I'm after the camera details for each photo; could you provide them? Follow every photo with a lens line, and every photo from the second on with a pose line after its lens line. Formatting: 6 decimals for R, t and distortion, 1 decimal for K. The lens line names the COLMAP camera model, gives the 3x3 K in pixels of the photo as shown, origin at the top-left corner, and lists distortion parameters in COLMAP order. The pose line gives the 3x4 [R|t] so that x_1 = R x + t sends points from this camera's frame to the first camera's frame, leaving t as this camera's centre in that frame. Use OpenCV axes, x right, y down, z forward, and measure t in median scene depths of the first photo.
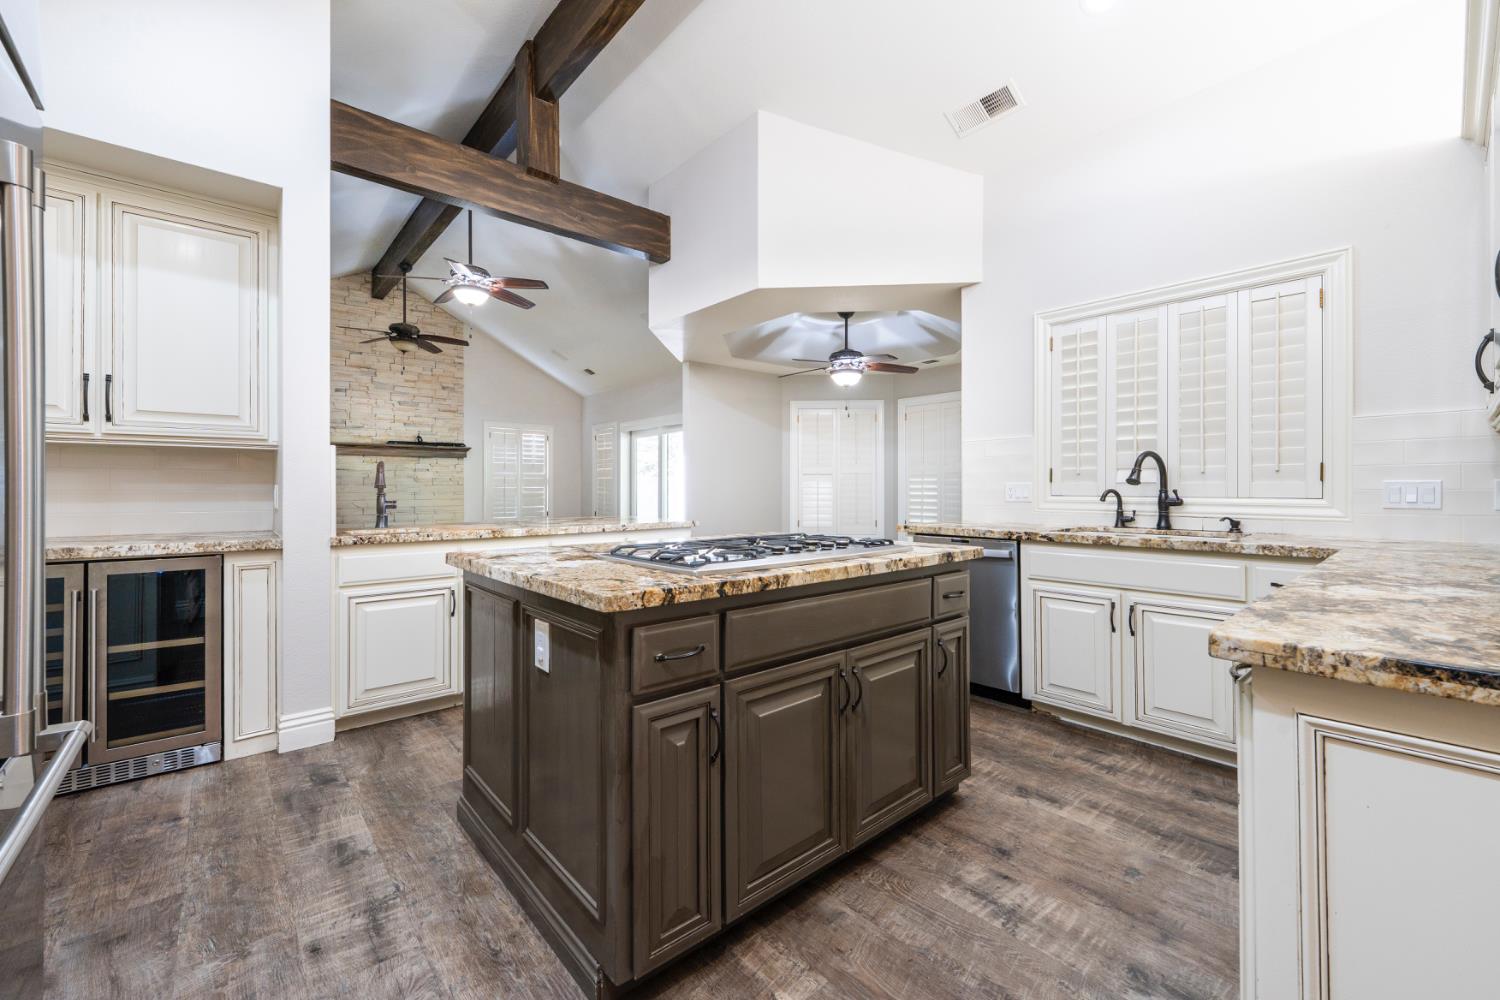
lens RADIAL K [[616.1, 0, 750.0], [0, 616.1, 500.0], [0, 0, 1]] dist [-0.000401, -0.000073]
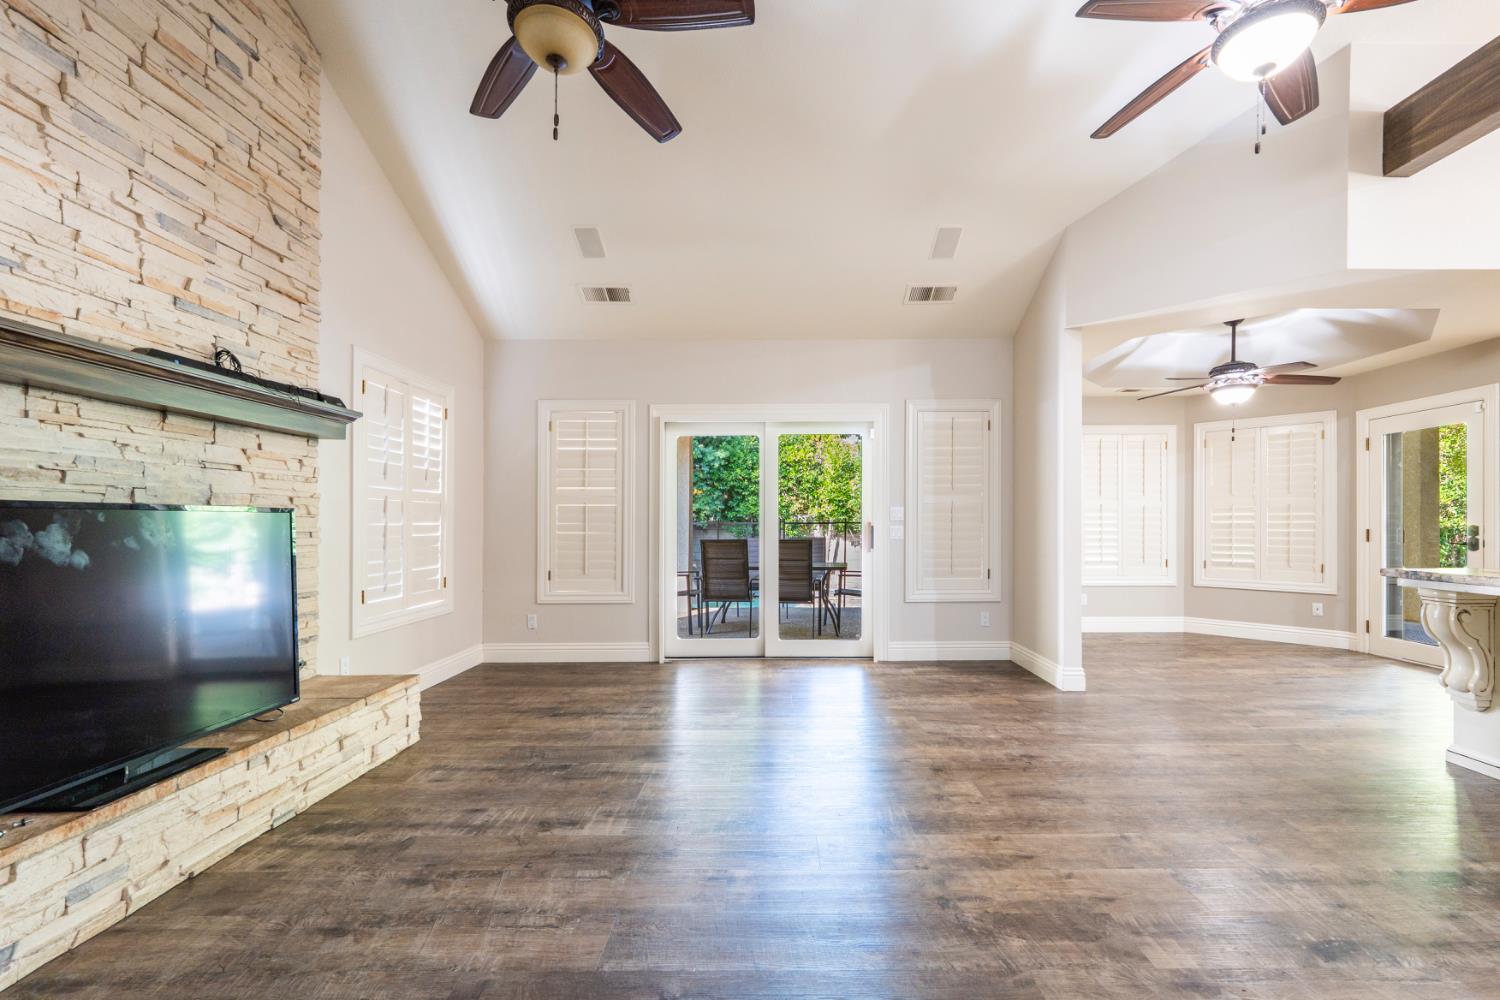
lens RADIAL K [[615.4, 0, 783.4], [0, 615.4, 525.1], [0, 0, 1]] dist [-0.000805, 0.000009]
pose [[0.657553, -0.005097, 0.753391, -0.588578], [0.013537, 0.999896, -0.005050, -0.015445], [-0.753286, 0.013519, 0.657554, 0.606467]]
